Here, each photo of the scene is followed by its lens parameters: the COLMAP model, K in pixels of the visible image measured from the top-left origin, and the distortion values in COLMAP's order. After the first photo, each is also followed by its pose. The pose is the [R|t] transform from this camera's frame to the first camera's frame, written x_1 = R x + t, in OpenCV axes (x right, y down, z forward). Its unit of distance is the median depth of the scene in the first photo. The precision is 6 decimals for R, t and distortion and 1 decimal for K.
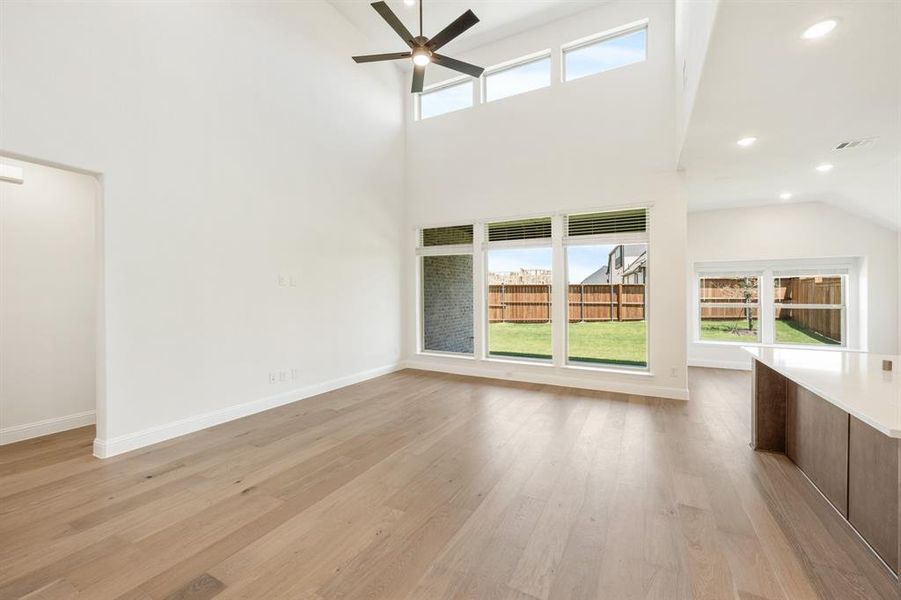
lens RADIAL K [[365.1, 0, 444.4], [0, 365.1, 295.9], [0, 0, 1]] dist [-0.002649, -0.000247]
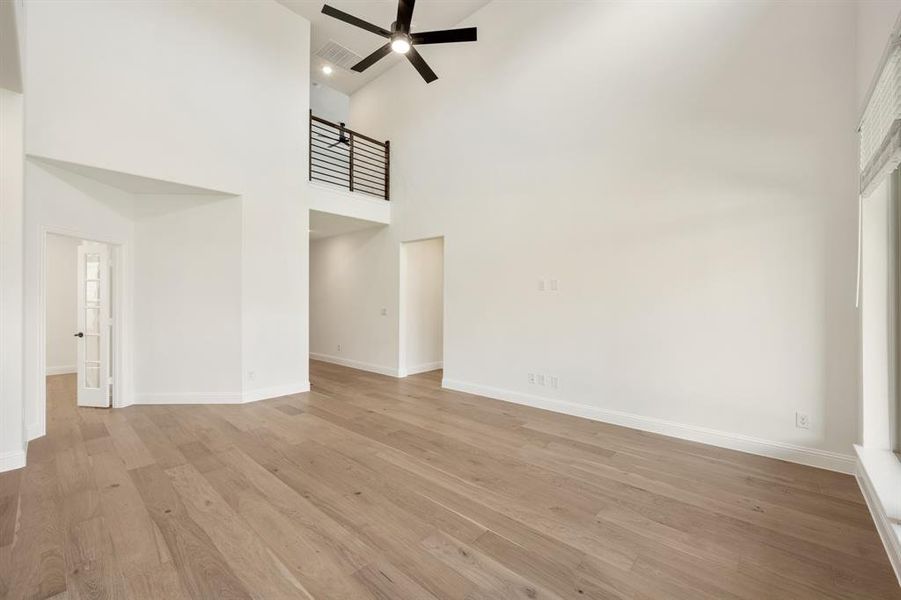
lens RADIAL K [[365.1, 0, 446.3], [0, 365.1, 300.8], [0, 0, 1]] dist [-0.002649, -0.000247]
pose [[-0.233758, -0.003419, -0.972289, 0.667041], [0.000855, 0.999993, -0.003722, 0.004330], [0.972294, -0.001702, -0.233753, 1.085593]]
